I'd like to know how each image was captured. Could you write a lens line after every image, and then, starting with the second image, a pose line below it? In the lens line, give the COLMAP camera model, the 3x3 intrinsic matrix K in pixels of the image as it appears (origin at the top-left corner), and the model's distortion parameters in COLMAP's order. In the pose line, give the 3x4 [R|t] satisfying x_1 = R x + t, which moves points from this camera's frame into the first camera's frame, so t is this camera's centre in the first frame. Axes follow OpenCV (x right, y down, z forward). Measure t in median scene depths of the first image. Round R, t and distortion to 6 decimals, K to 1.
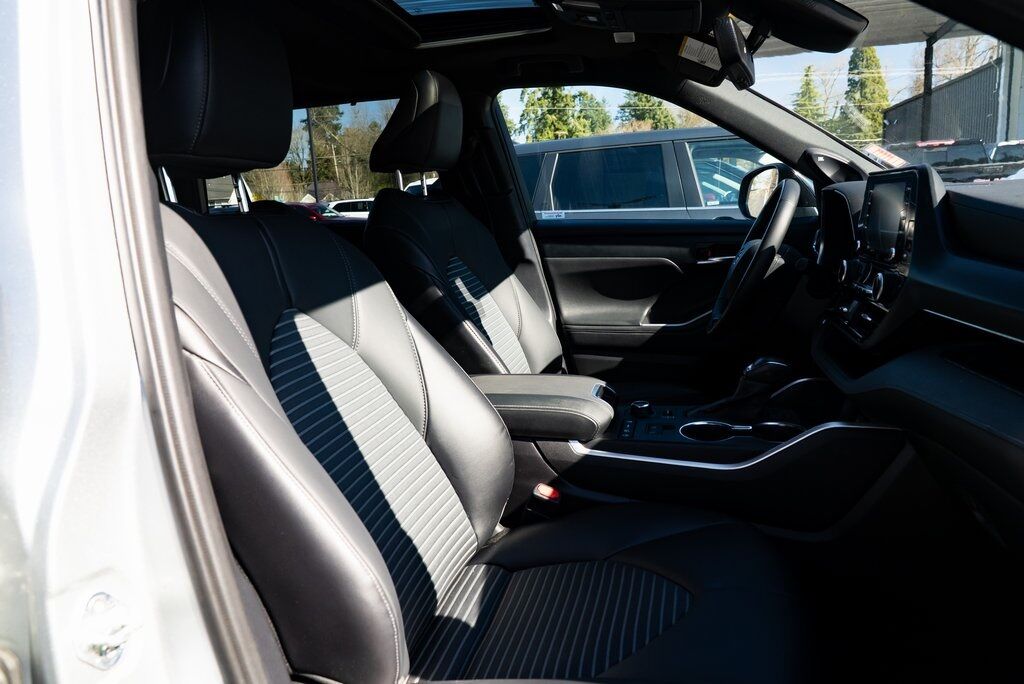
lens RADIAL K [[697.2, 0, 514.8], [0, 697.2, 335.3], [0, 0, 1]] dist [-0.034969, 0.022014]
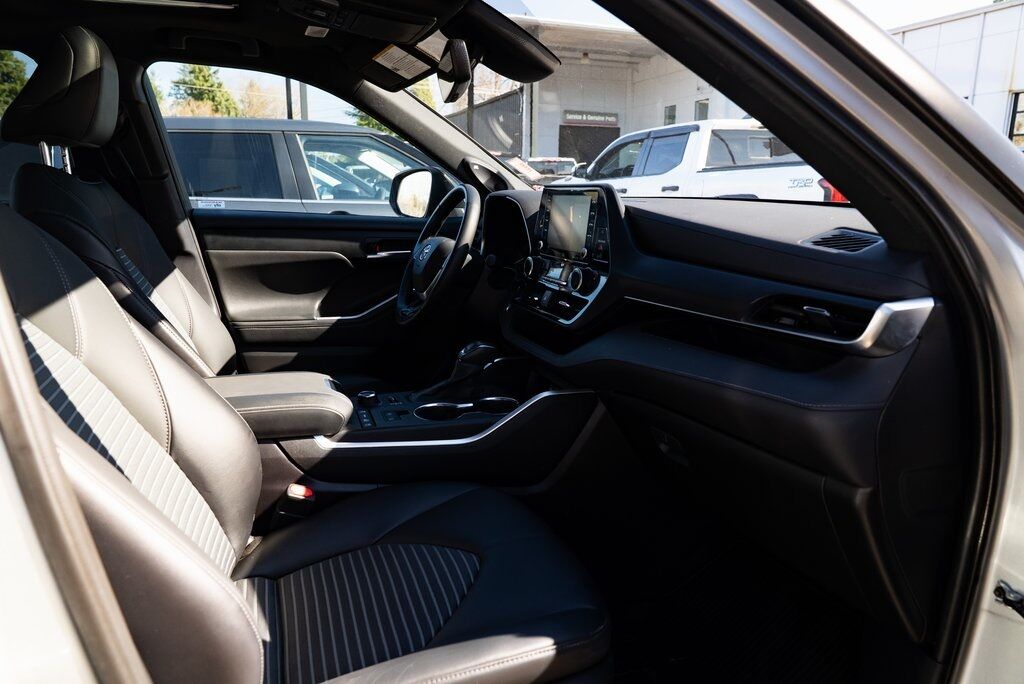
lens RADIAL K [[697.2, 0, 508.4], [0, 697.2, 334.1], [0, 0, 1]] dist [-0.034969, 0.022014]
pose [[0.830324, -0.051610, 0.554886, -0.188823], [0.045820, 0.998654, 0.024320, -0.005362], [-0.555394, 0.005231, 0.831571, 0.016545]]
